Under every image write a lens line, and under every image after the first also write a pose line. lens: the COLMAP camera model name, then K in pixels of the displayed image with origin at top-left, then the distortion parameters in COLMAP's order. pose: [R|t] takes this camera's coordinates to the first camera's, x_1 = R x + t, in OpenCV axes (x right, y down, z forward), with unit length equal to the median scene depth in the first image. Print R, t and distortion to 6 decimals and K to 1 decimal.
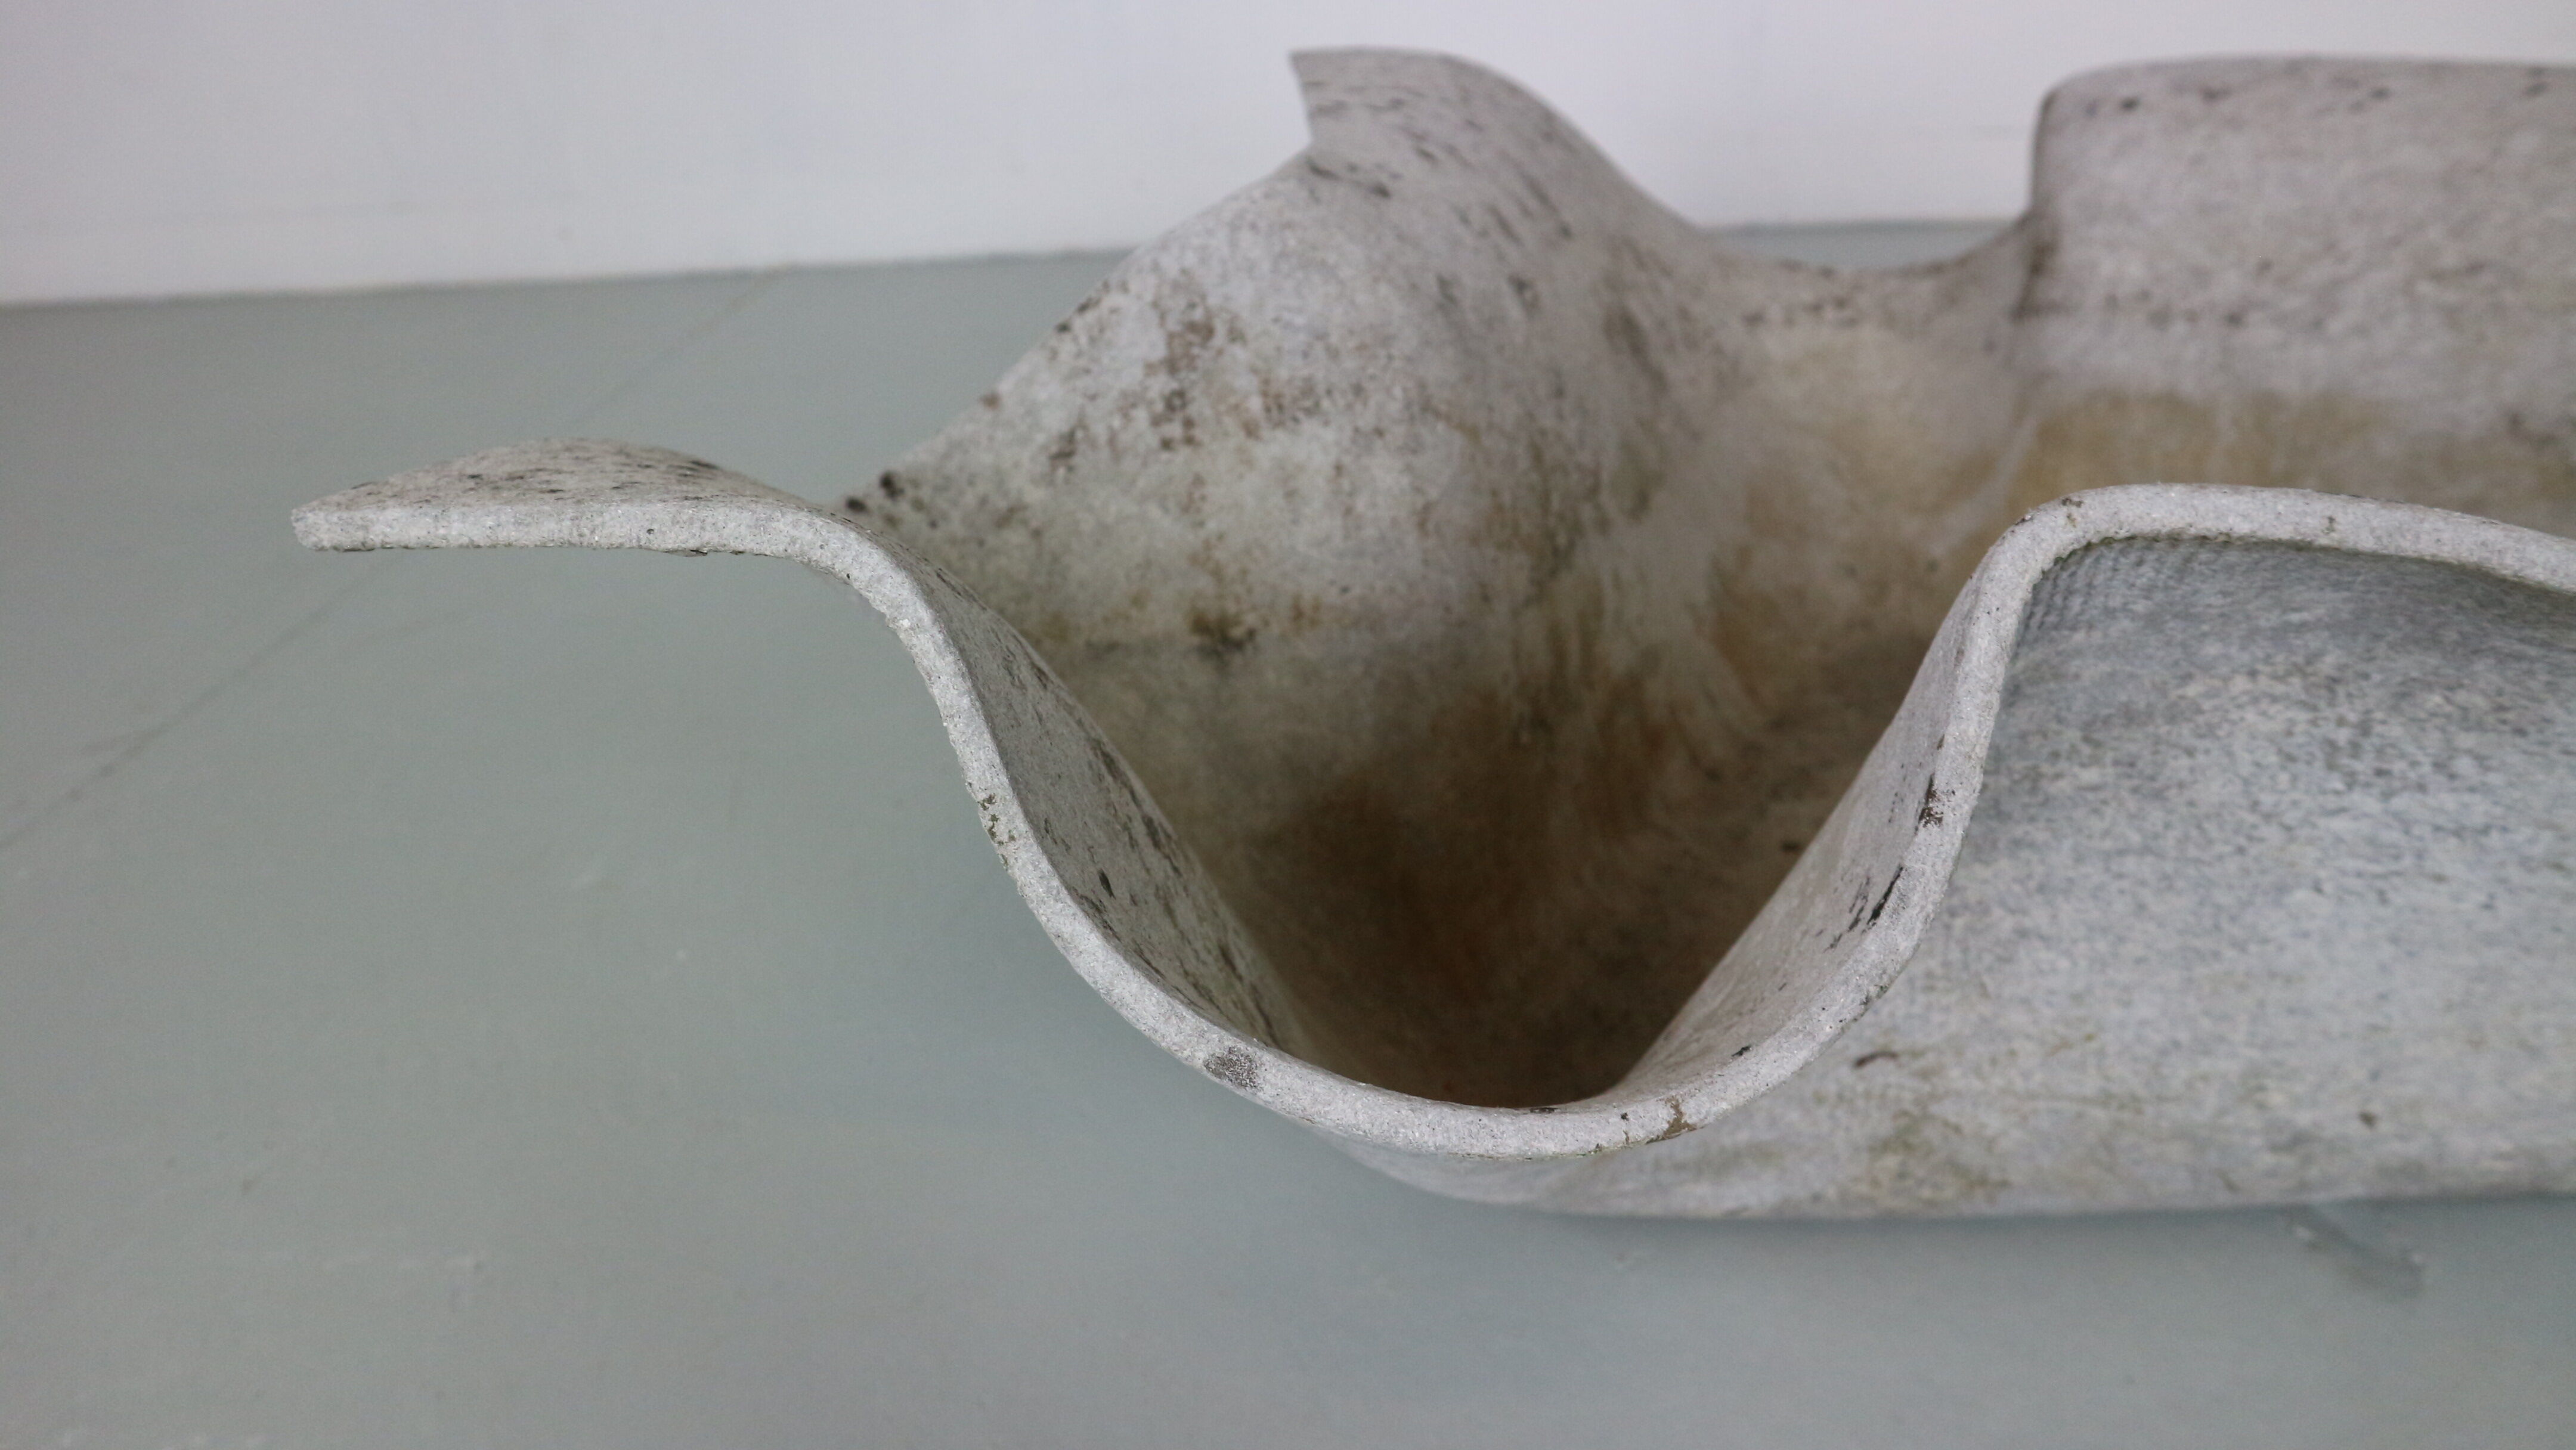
lens RADIAL K [[1871.7, 0, 1287.9], [0, 1871.7, 720.2], [0, 0, 1]] dist [-0.113245, 0.085534]
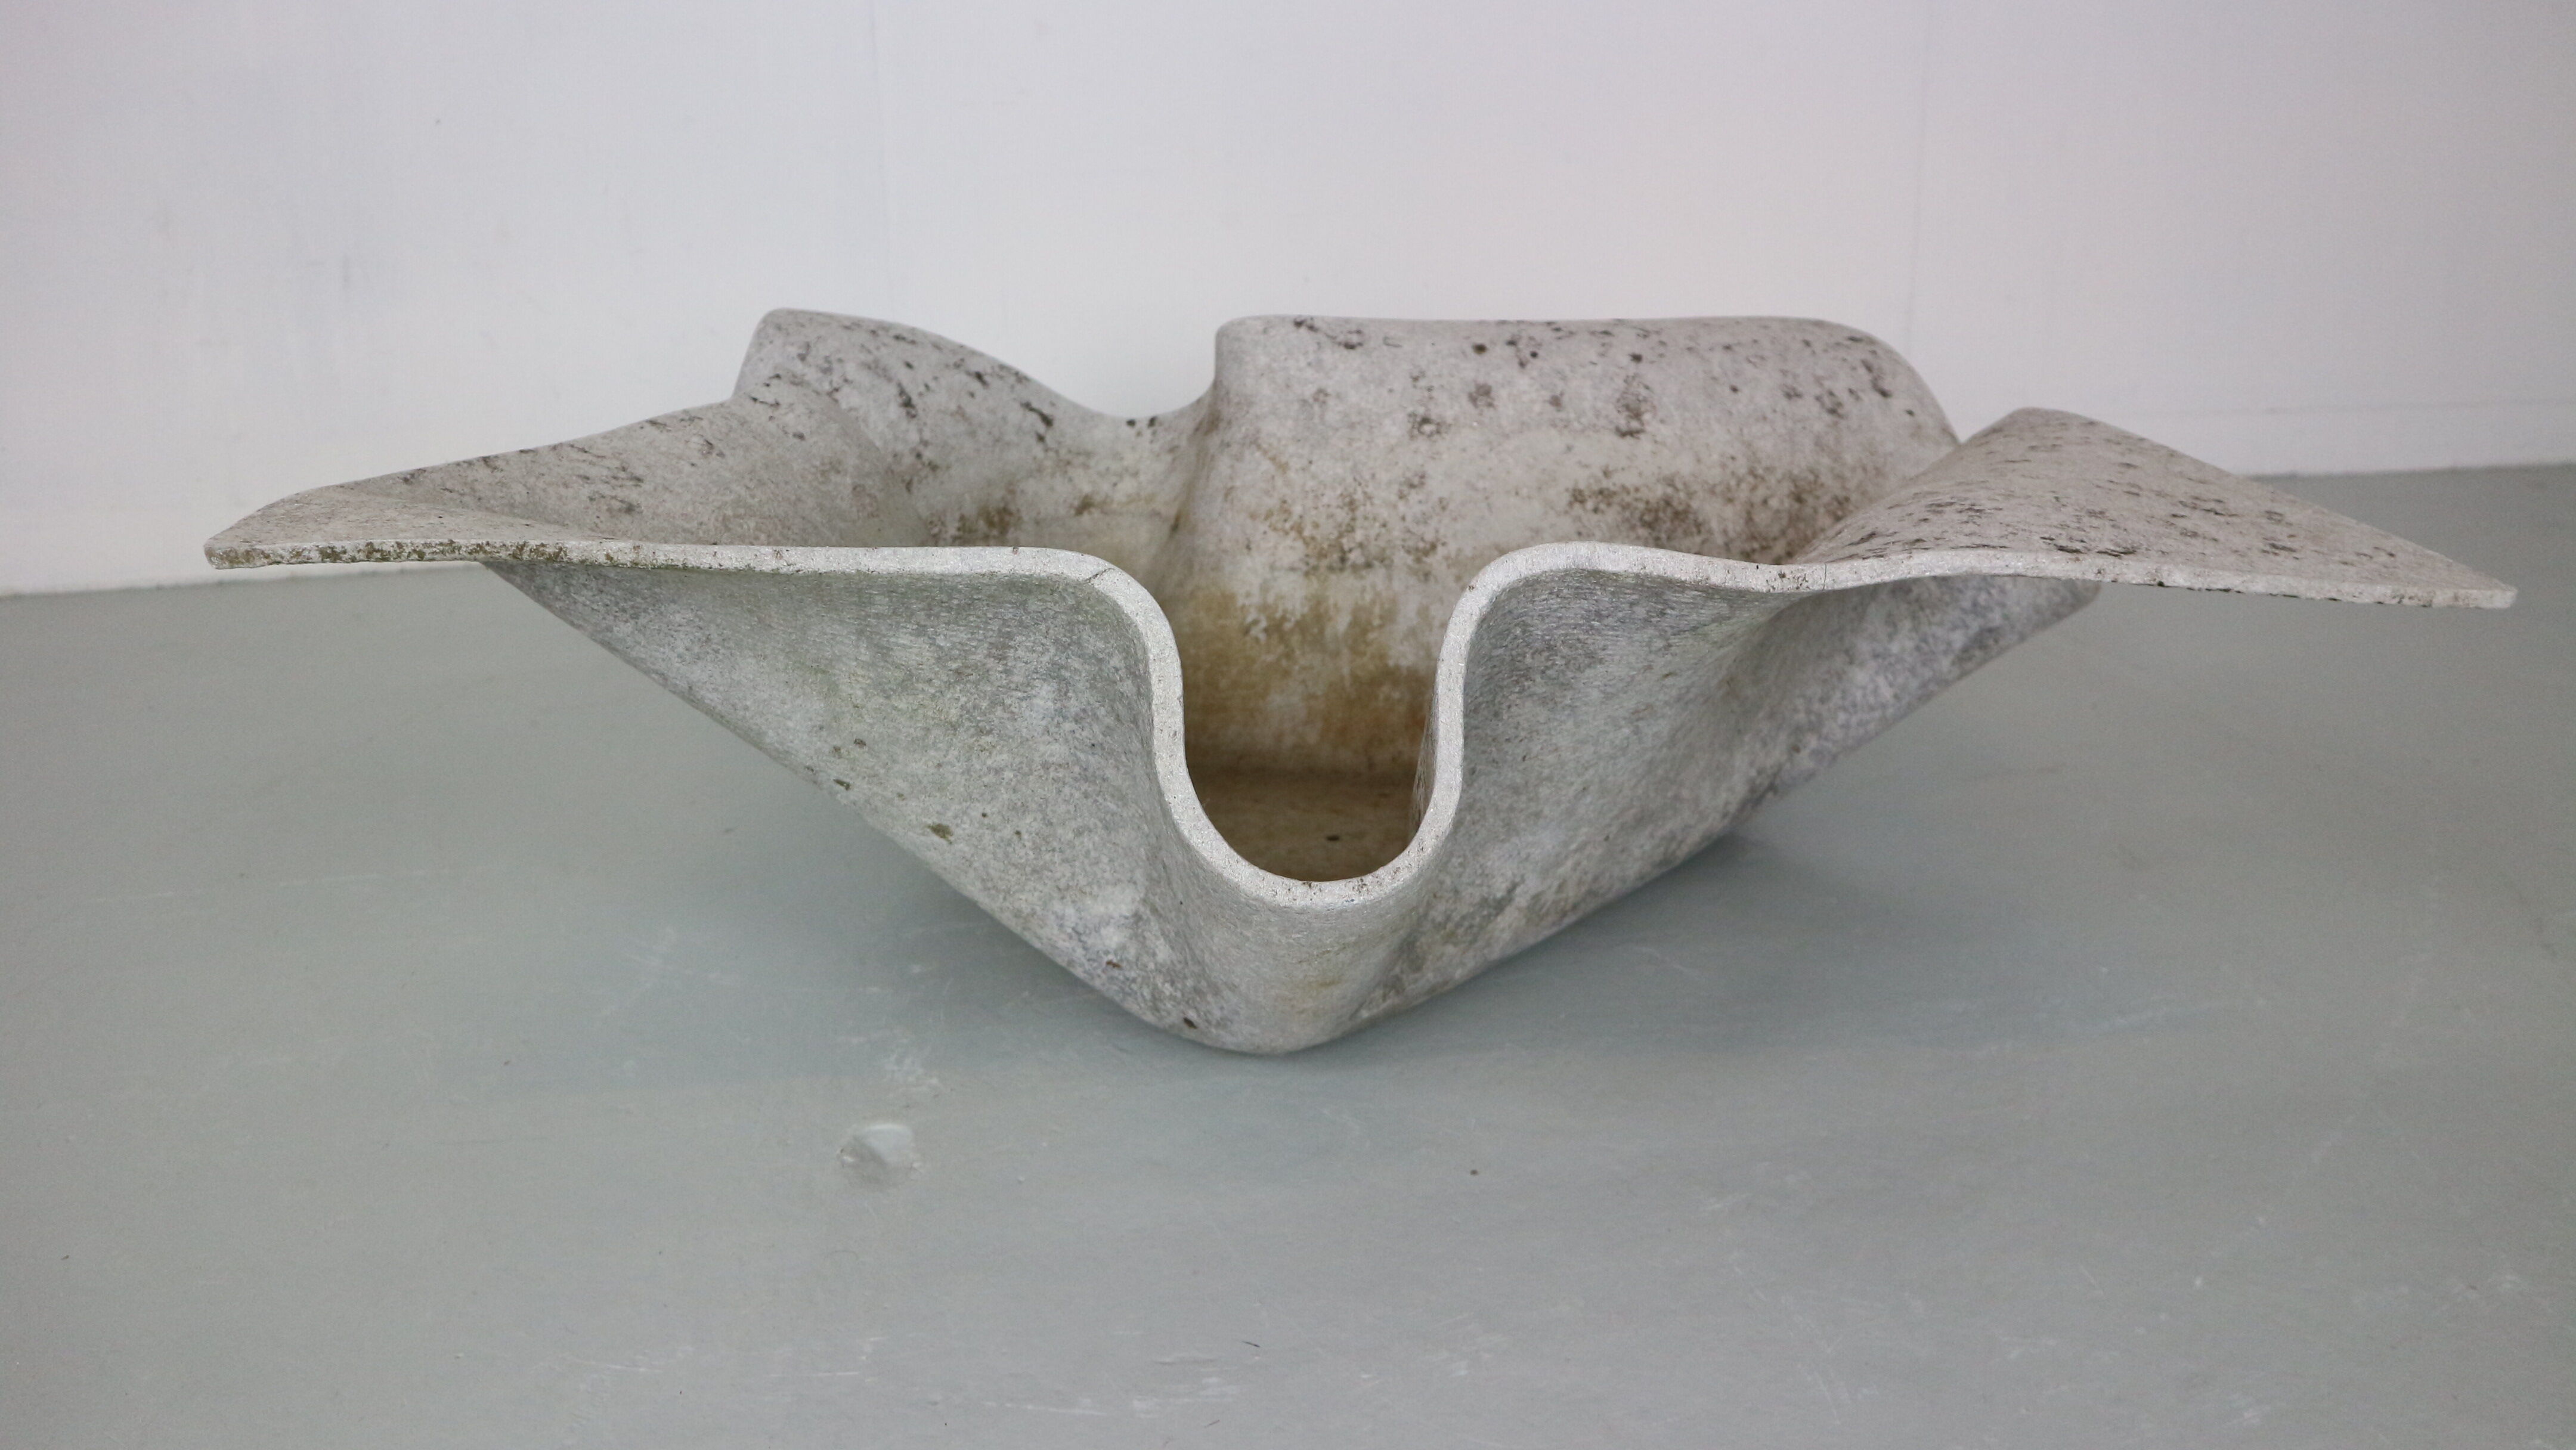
lens RADIAL K [[1866.3, 0, 1286.9], [0, 1866.3, 737.7], [0, 0, 1]] dist [-0.128043, 0.115432]
pose [[0.322763, 0.341252, -0.882820, 1.935687], [-0.436852, 0.881157, 0.180894, -0.265956], [0.839634, 0.327276, 0.433481, 0.290798]]
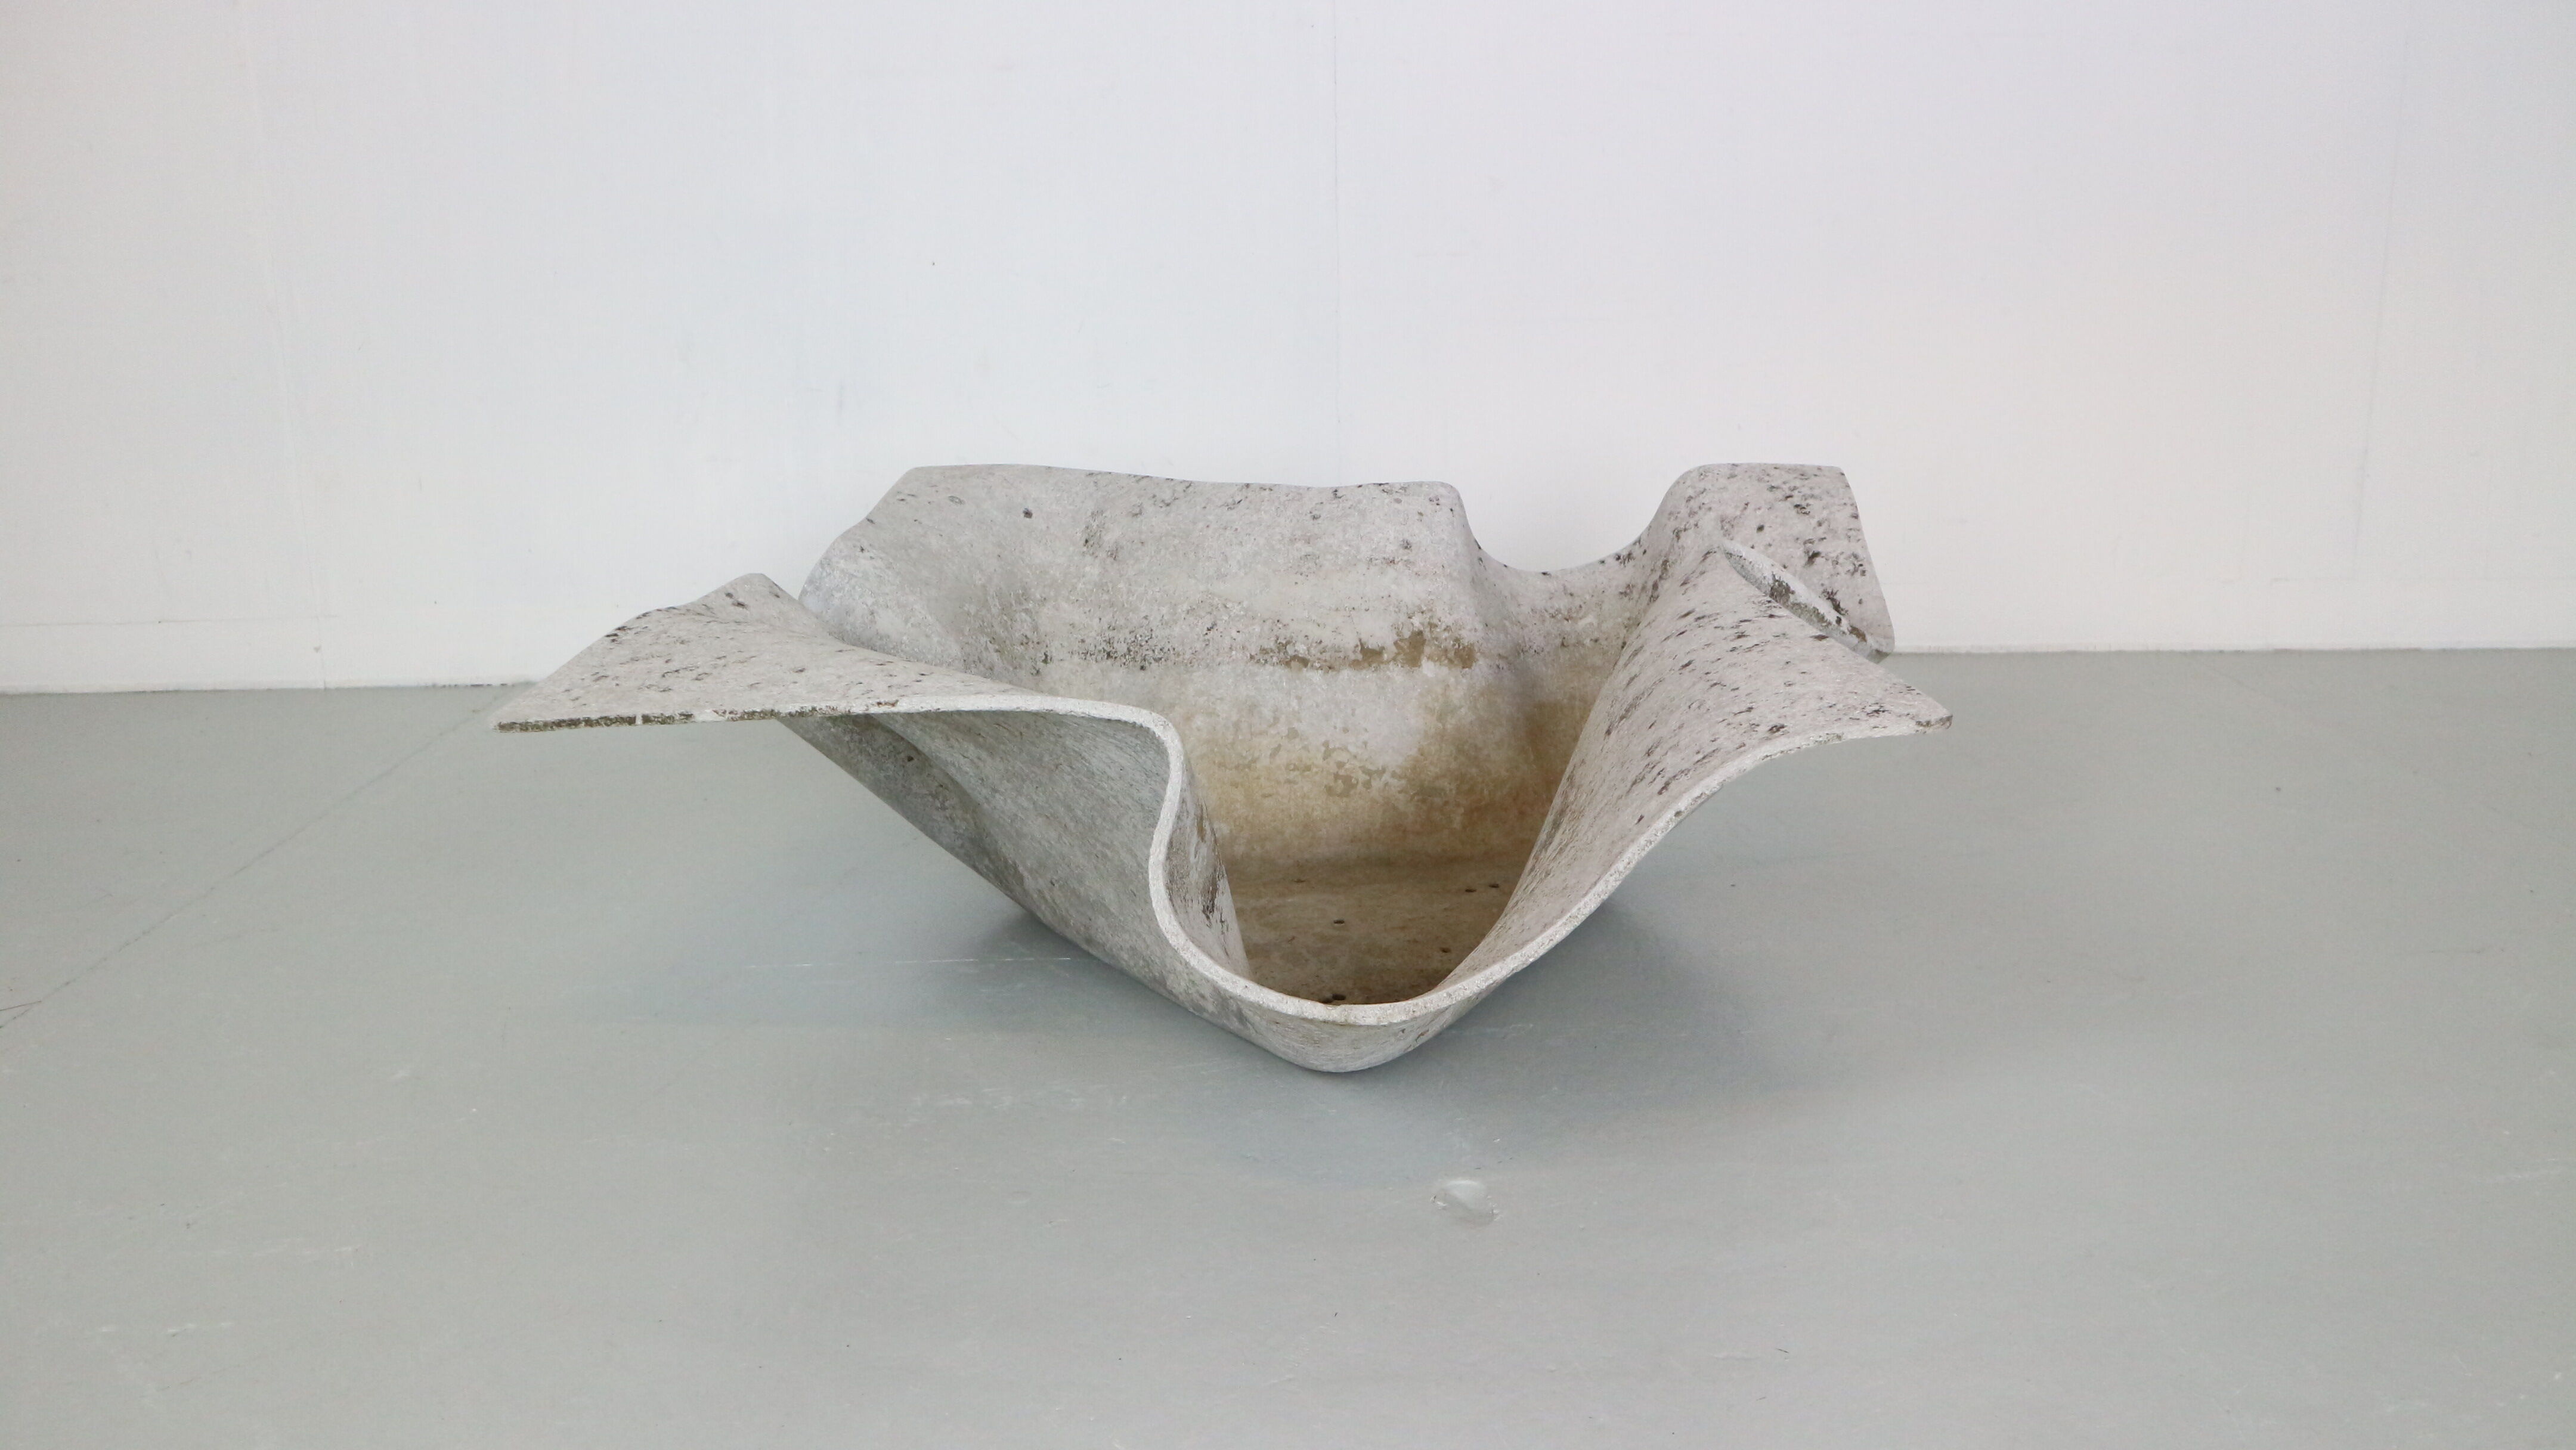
lens RADIAL K [[2140.4, 0, 1292.3], [0, 2140.4, 734.9], [0, 0, 1]] dist [-0.092229, 0.151136]
pose [[-0.992906, 0.100762, -0.063119, 0.627219], [0.032882, 0.742862, 0.668637, -1.713824], [0.114262, 0.661818, -0.740905, 2.811762]]
